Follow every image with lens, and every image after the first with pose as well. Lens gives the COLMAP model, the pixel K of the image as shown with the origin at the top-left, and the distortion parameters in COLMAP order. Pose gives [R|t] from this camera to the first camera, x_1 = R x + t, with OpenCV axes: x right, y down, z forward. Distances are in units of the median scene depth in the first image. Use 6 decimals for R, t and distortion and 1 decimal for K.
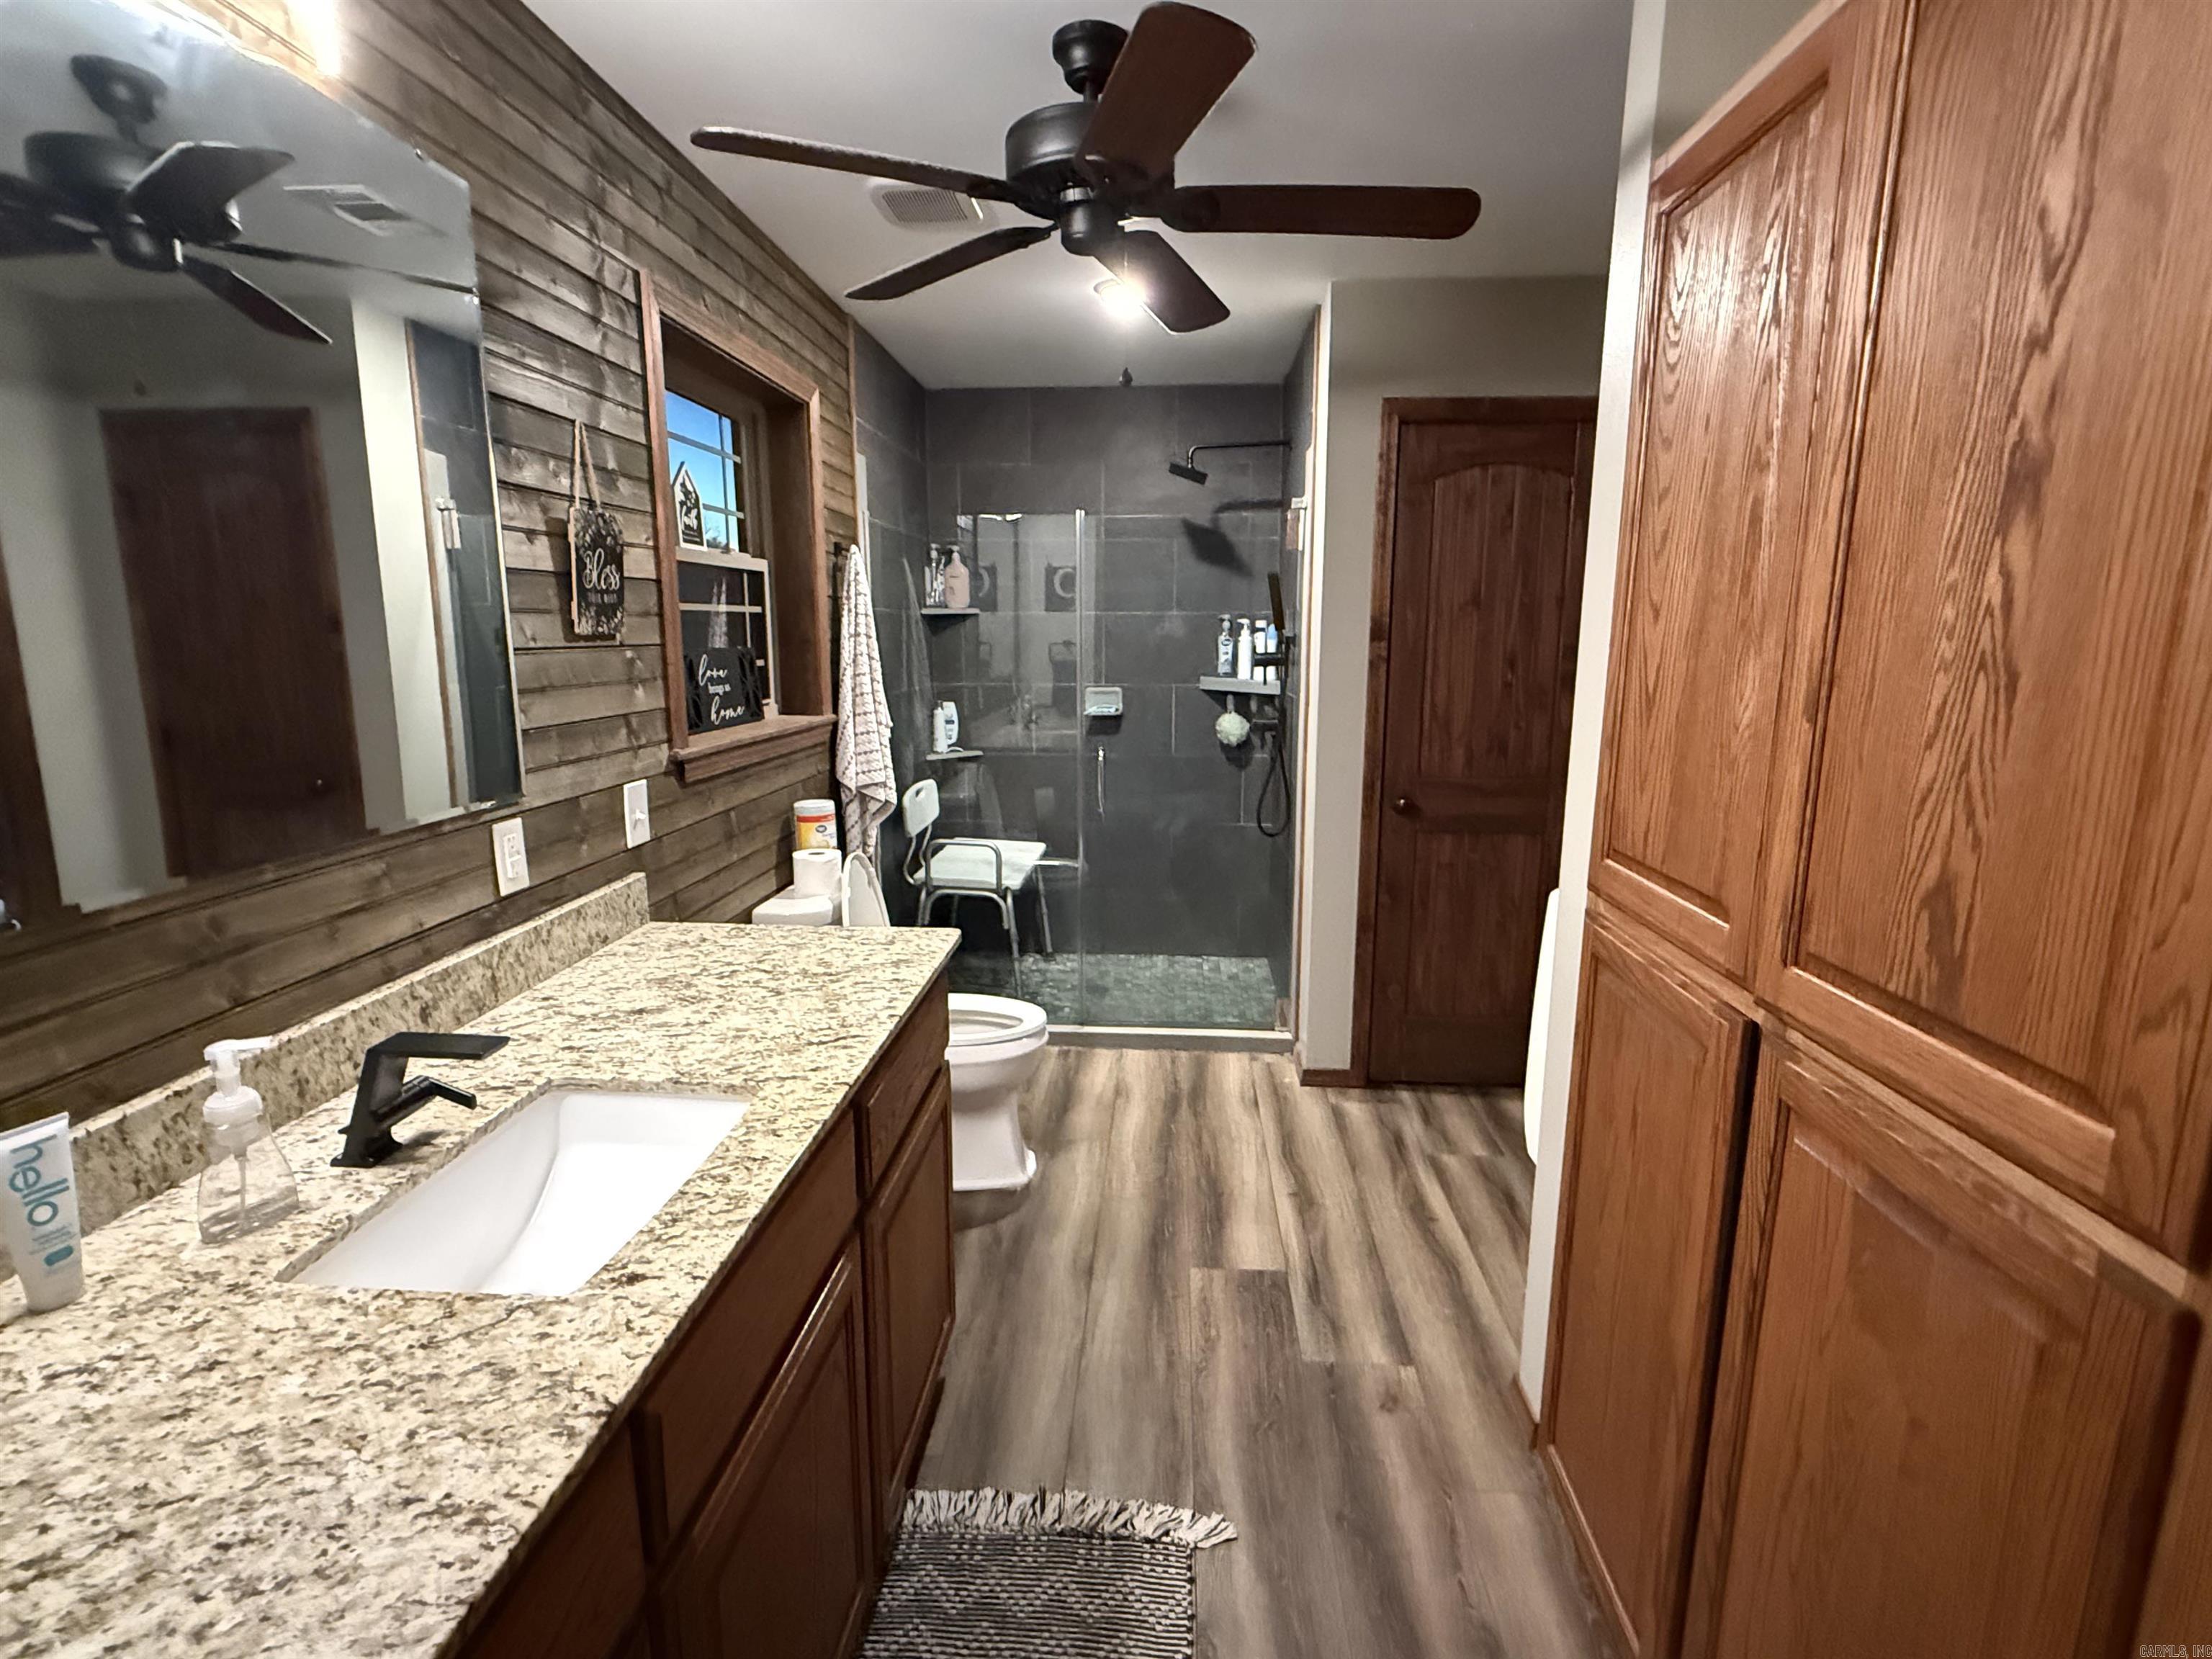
lens RADIAL K [[1038.1, 0, 1102.1], [0, 1038.1, 827.6], [0, 0, 1]] dist [-0.004906, -0.000449]
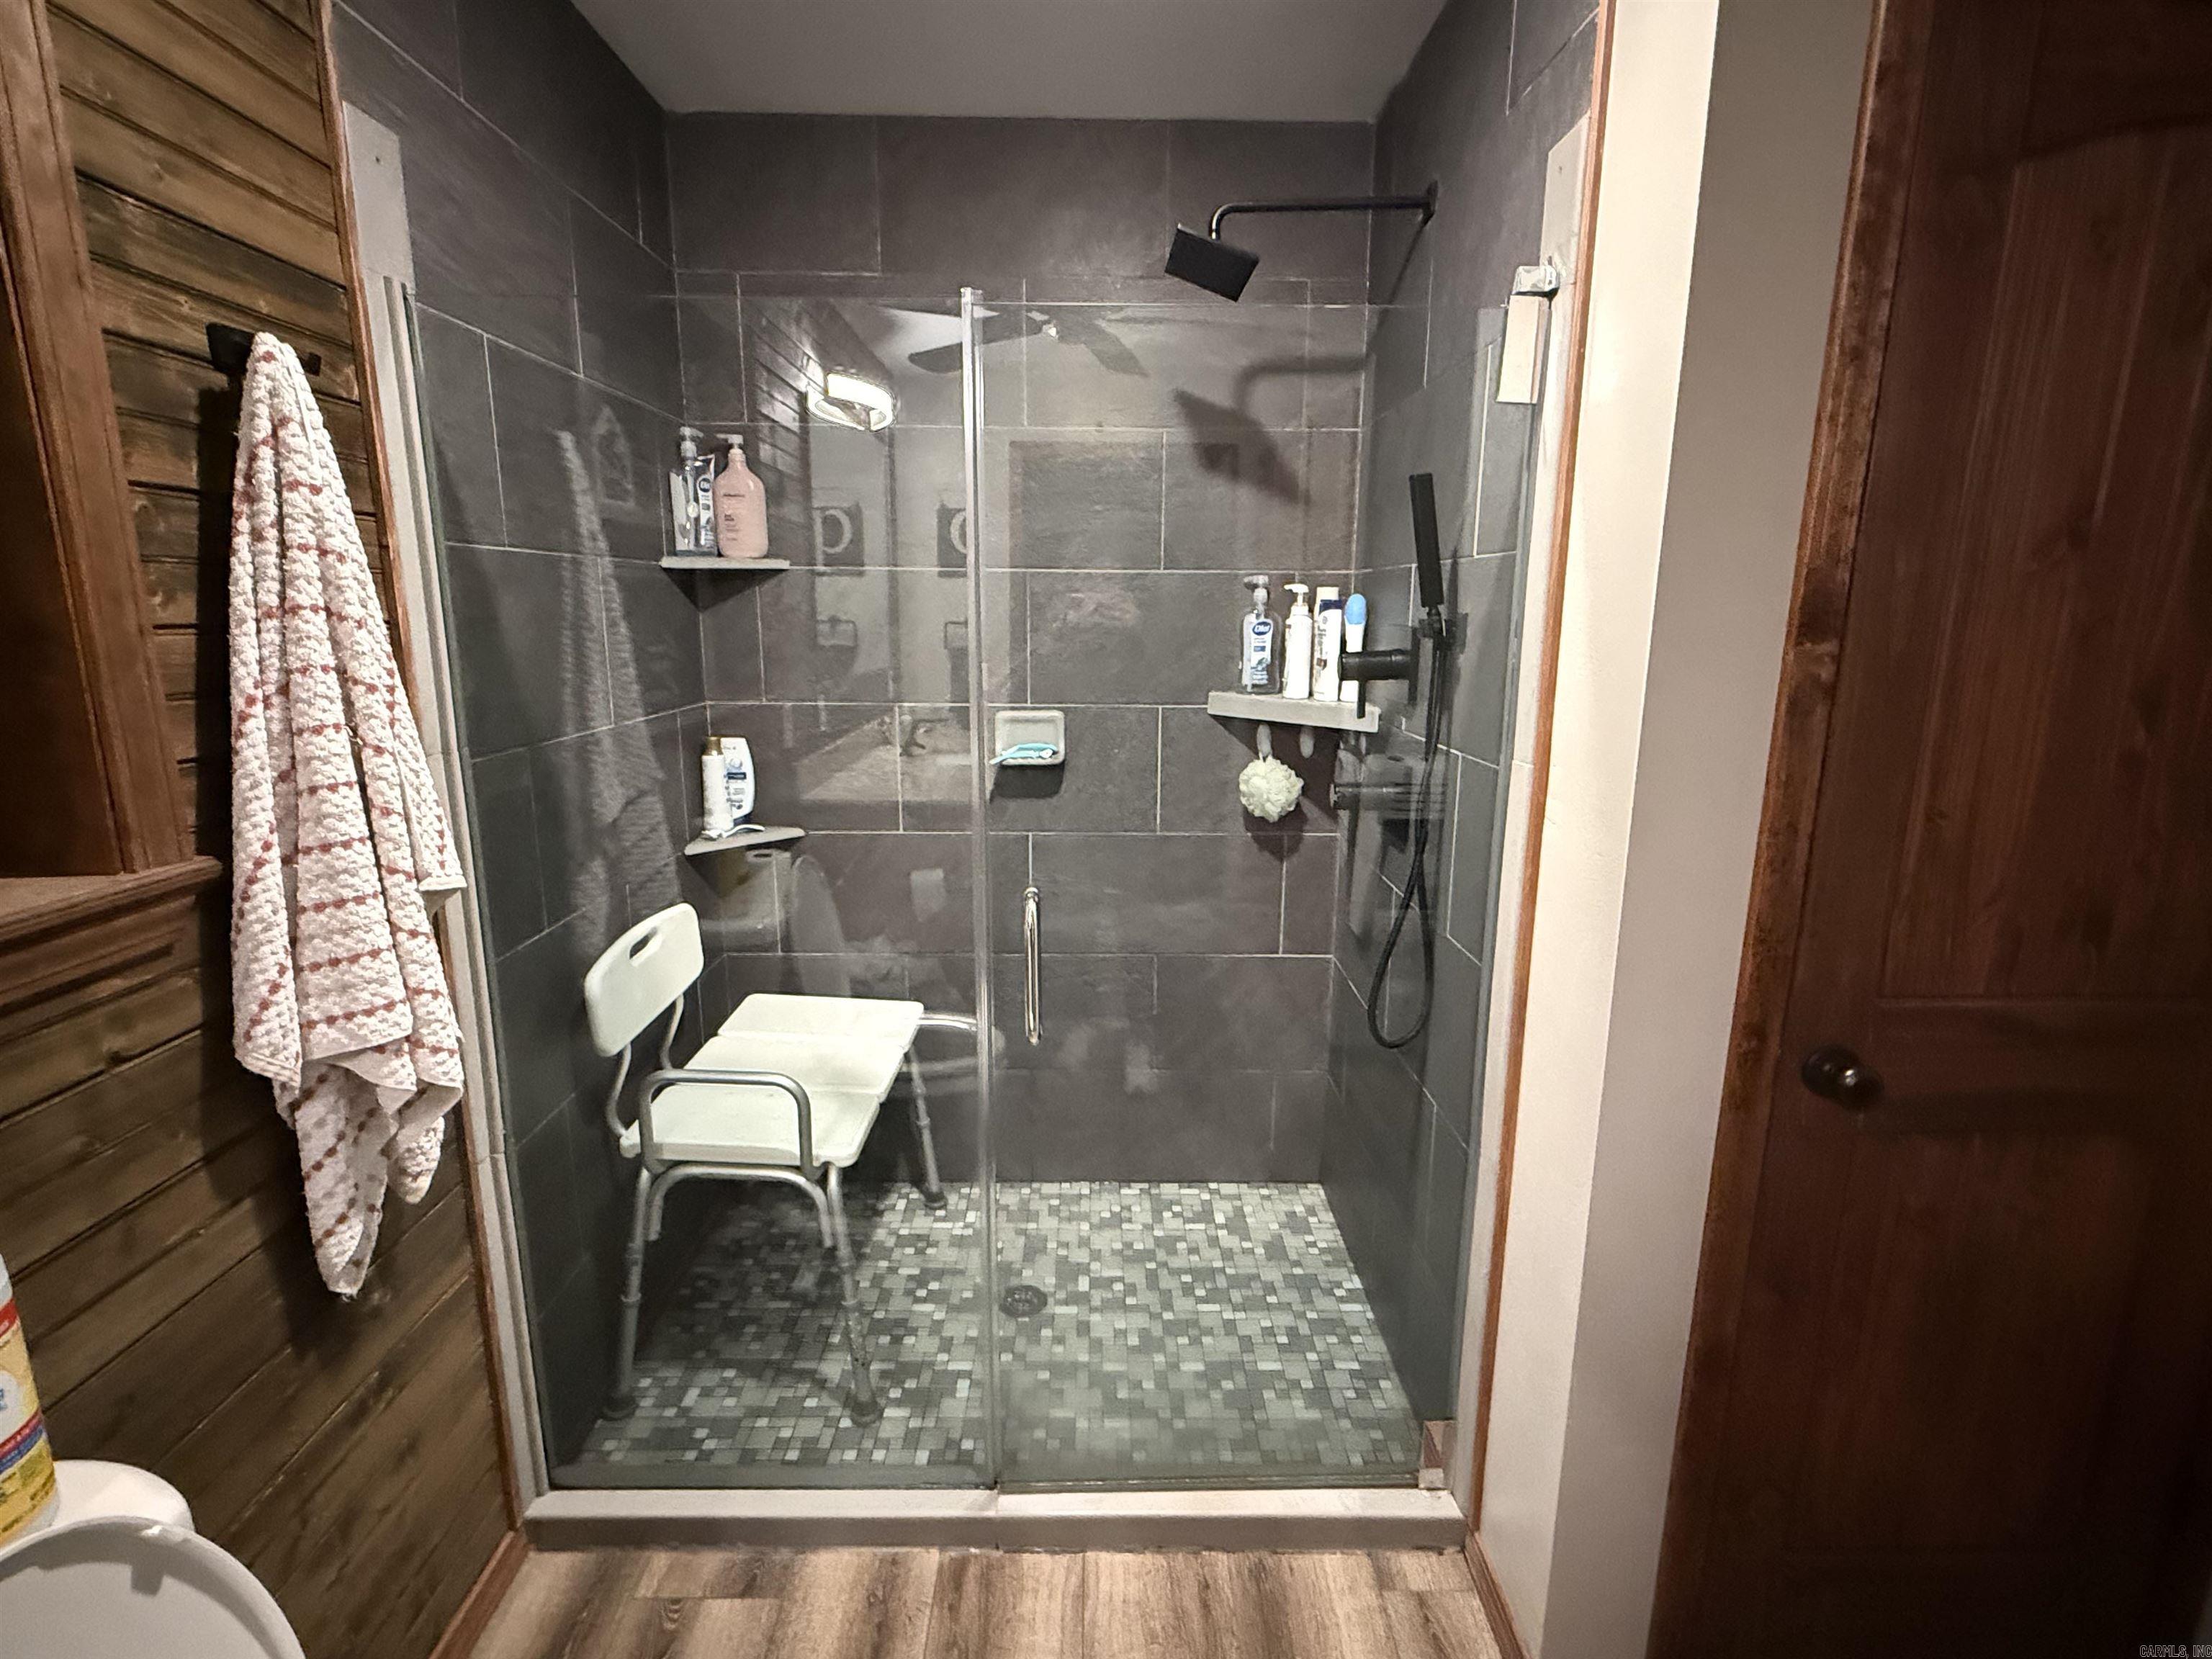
lens RADIAL K [[1038.1, 0, 1111.2], [0, 1038.1, 826.9], [0, 0, 1]] dist [-0.004906, -0.000449]
pose [[0.996025, -0.010505, 0.088447, -0.004329], [0.008512, 0.999702, 0.022877, -0.089124], [-0.088661, -0.022033, 0.995818, 0.472794]]
